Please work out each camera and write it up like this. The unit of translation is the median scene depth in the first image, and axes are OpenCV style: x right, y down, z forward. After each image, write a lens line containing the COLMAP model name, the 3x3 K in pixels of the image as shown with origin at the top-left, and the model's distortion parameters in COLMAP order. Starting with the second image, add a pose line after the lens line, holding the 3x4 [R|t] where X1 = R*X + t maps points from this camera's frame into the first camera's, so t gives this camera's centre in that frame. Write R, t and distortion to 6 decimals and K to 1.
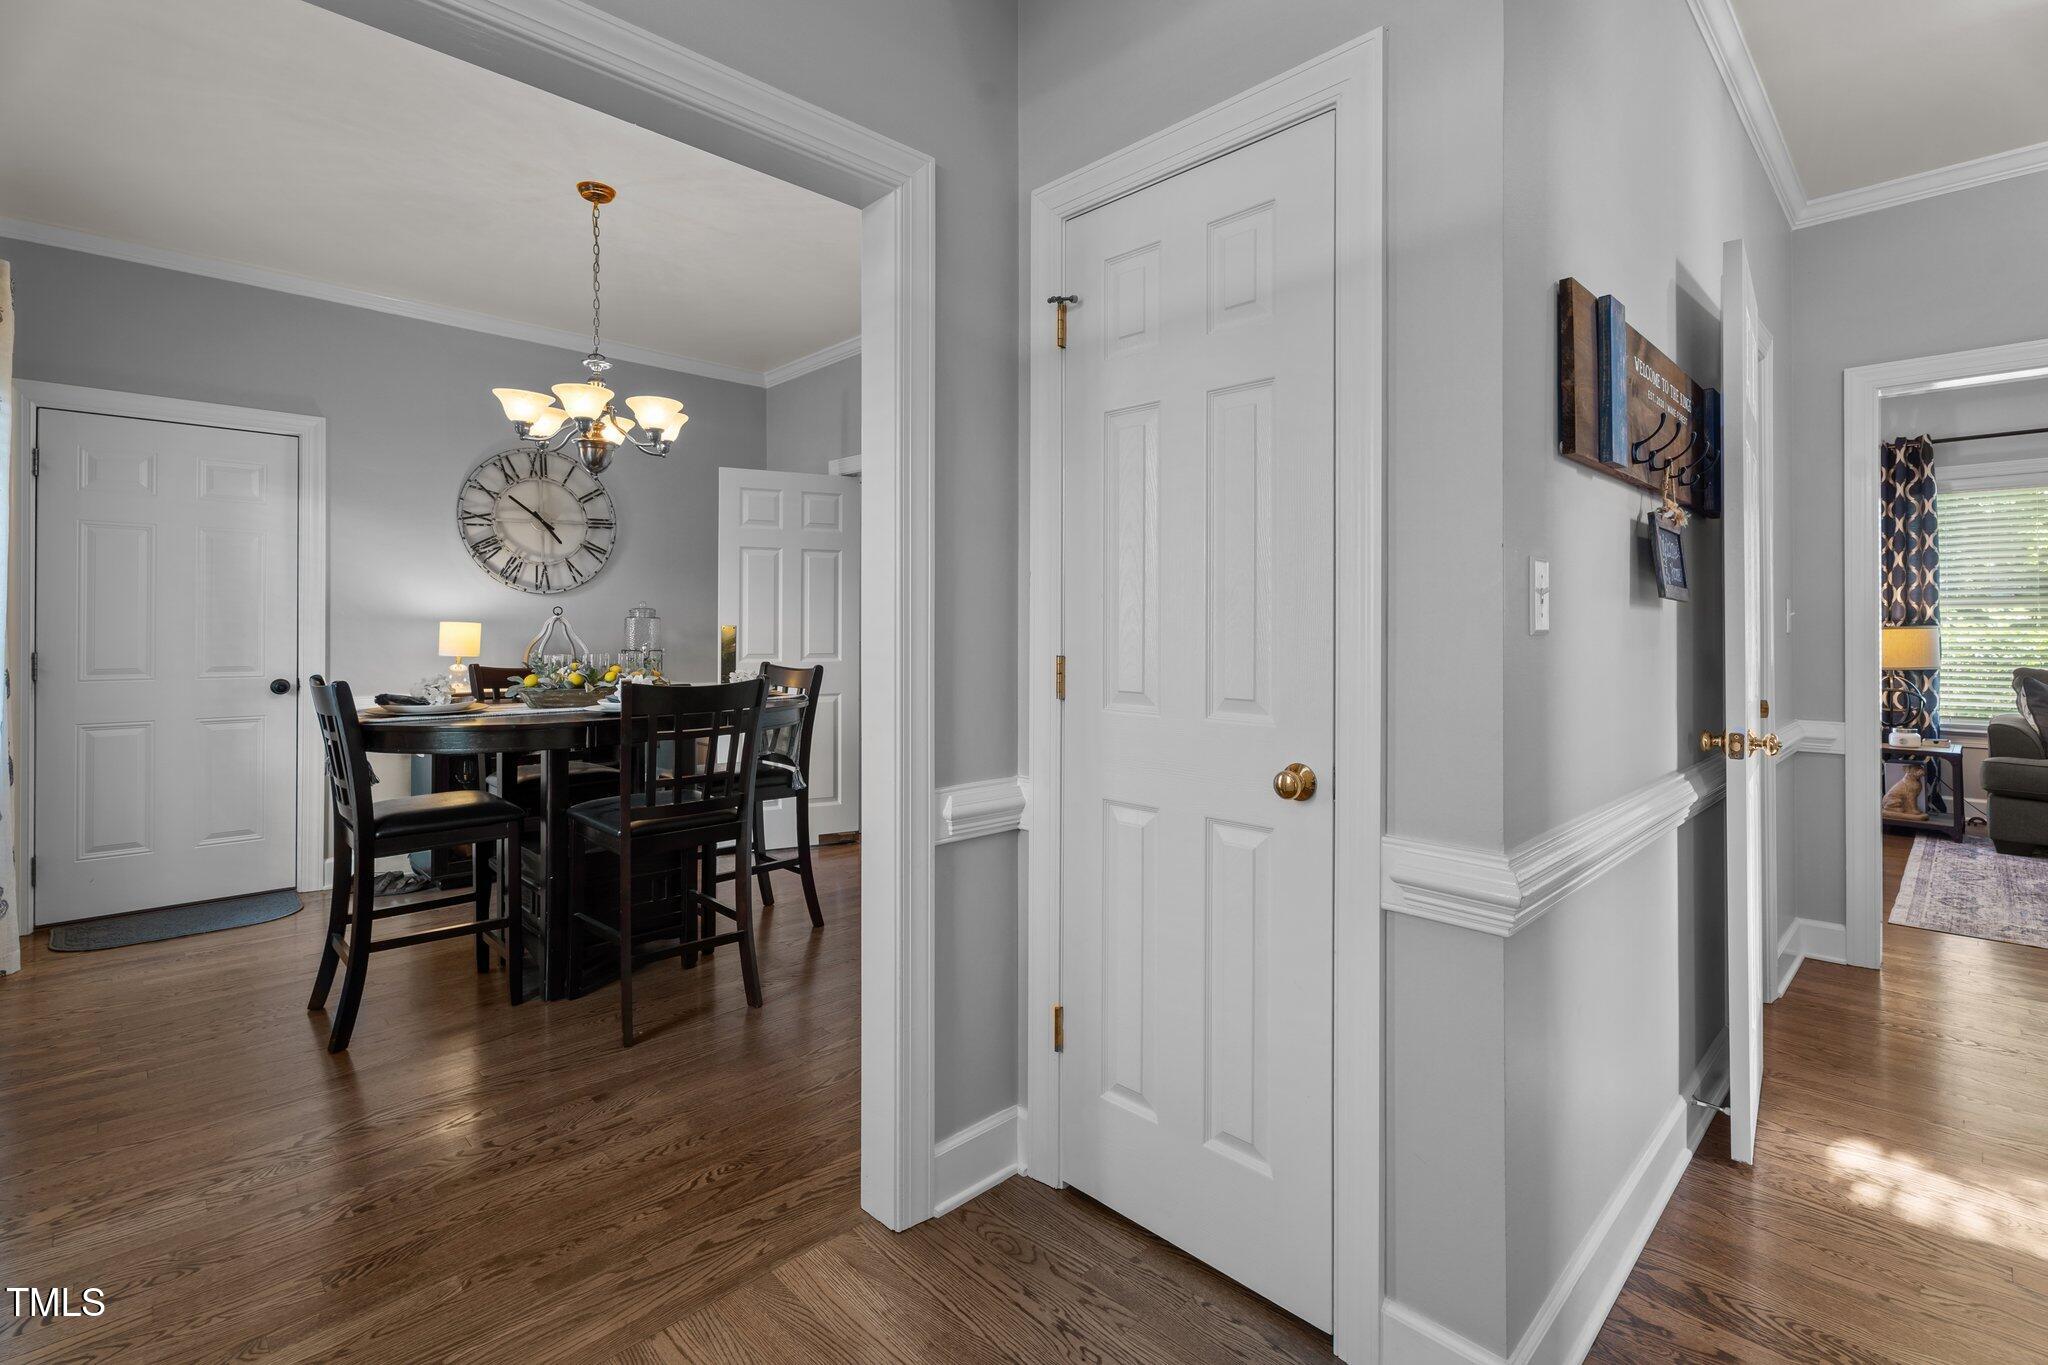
lens RADIAL K [[930.4, 0, 1025.2], [0, 930.4, 634.7], [0, 0, 1]] dist [0.014870, -0.014956]
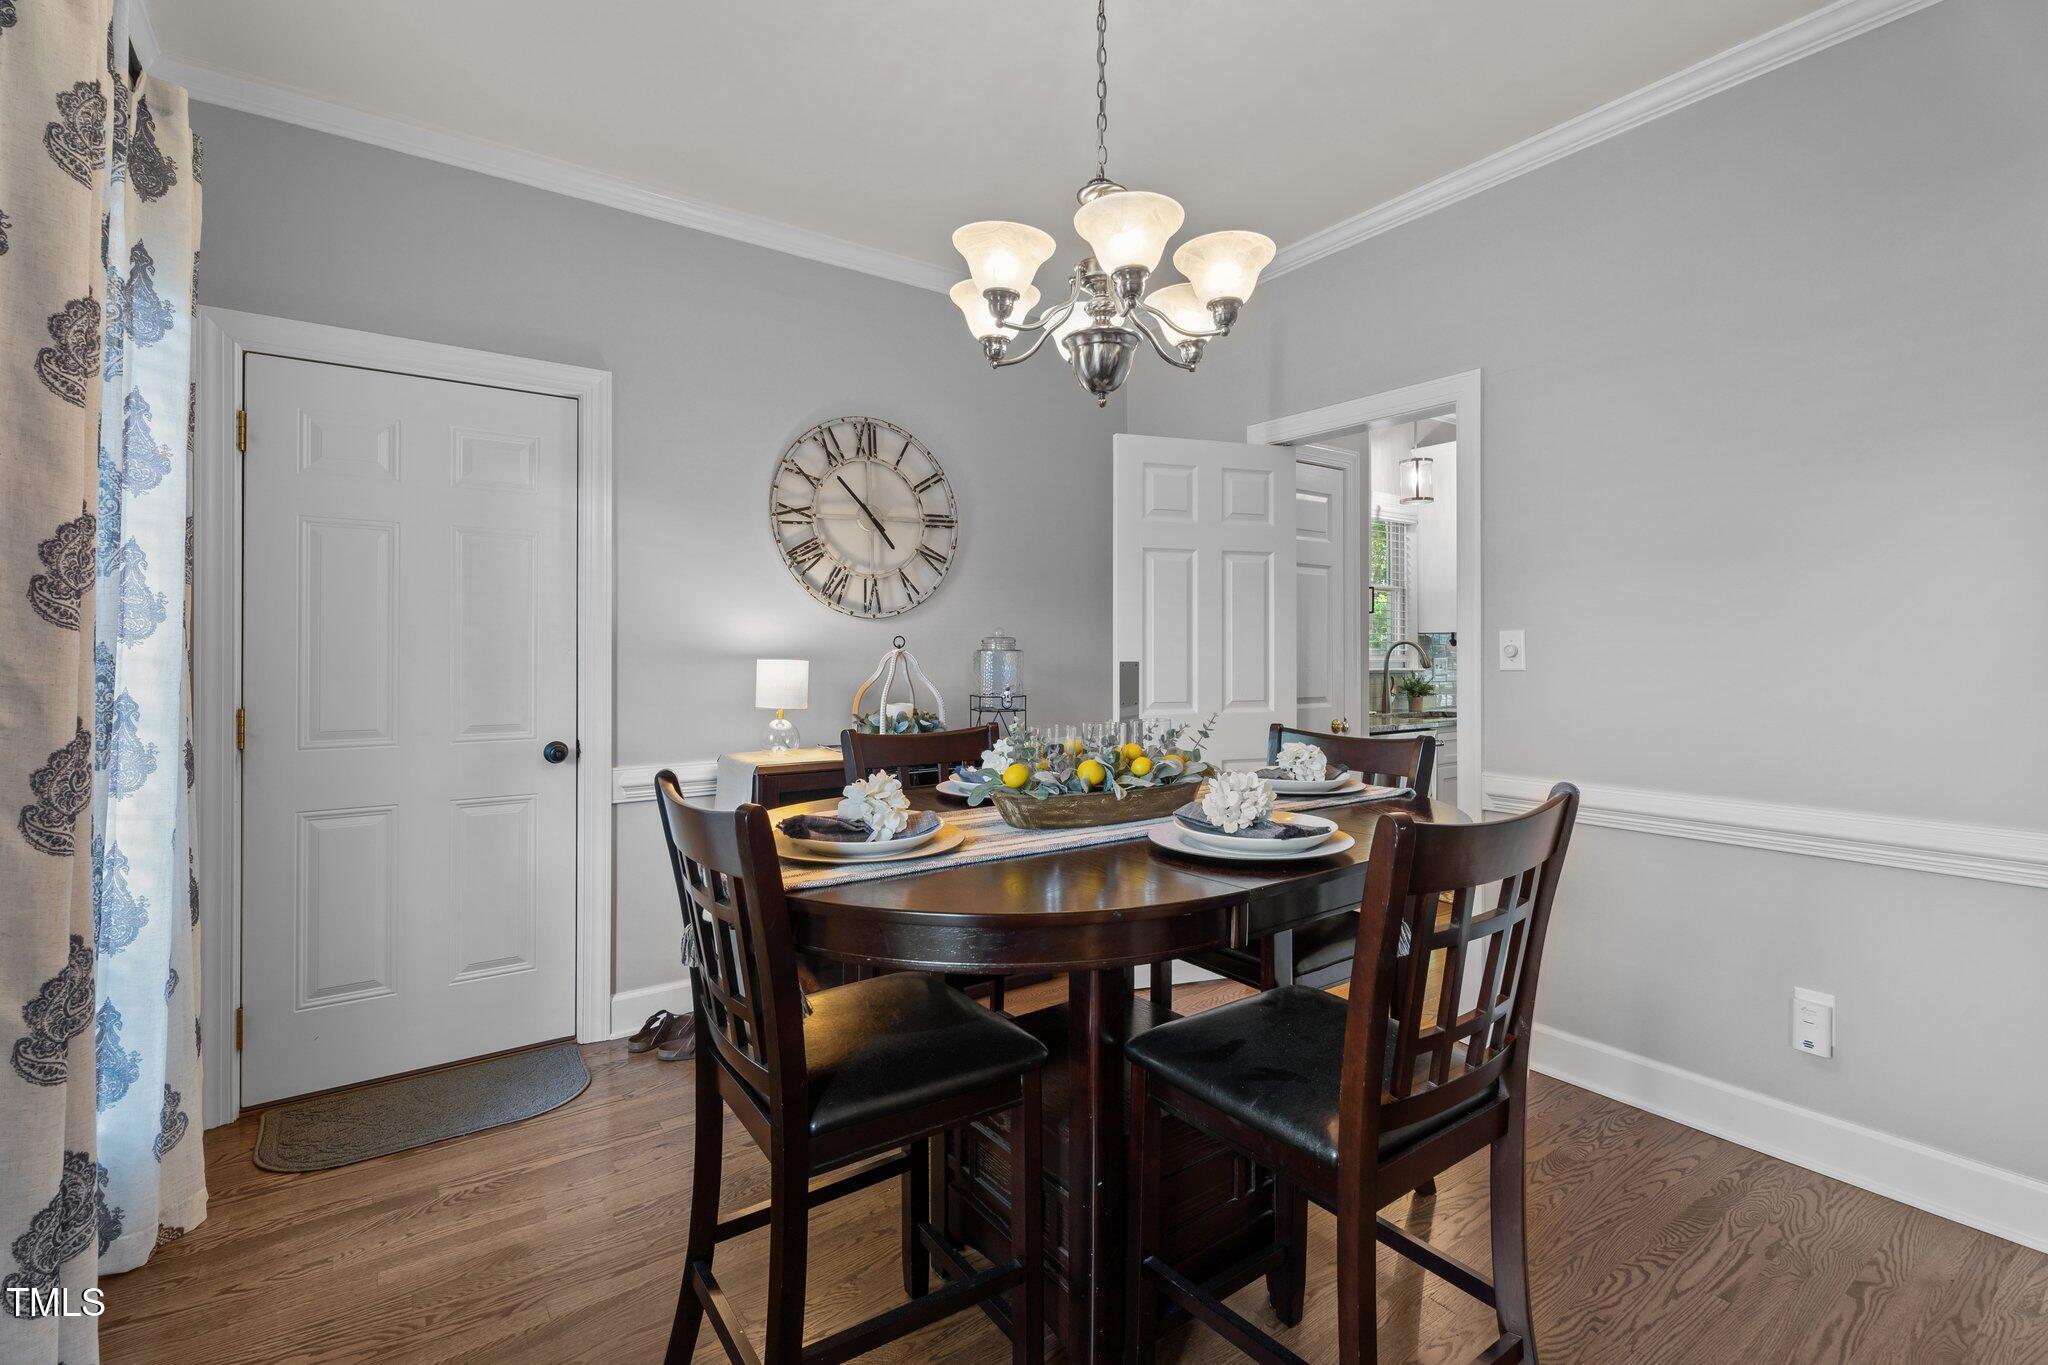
lens RADIAL K [[922.2, 0, 1025.3], [0, 922.2, 659.7], [0, 0, 1]] dist [-0.015146, -0.000139]
pose [[0.987853, -0.002063, -0.155377, -0.300351], [0.001951, 0.999998, -0.000871, -0.011532], [0.155378, 0.000557, 0.987855, 0.326953]]
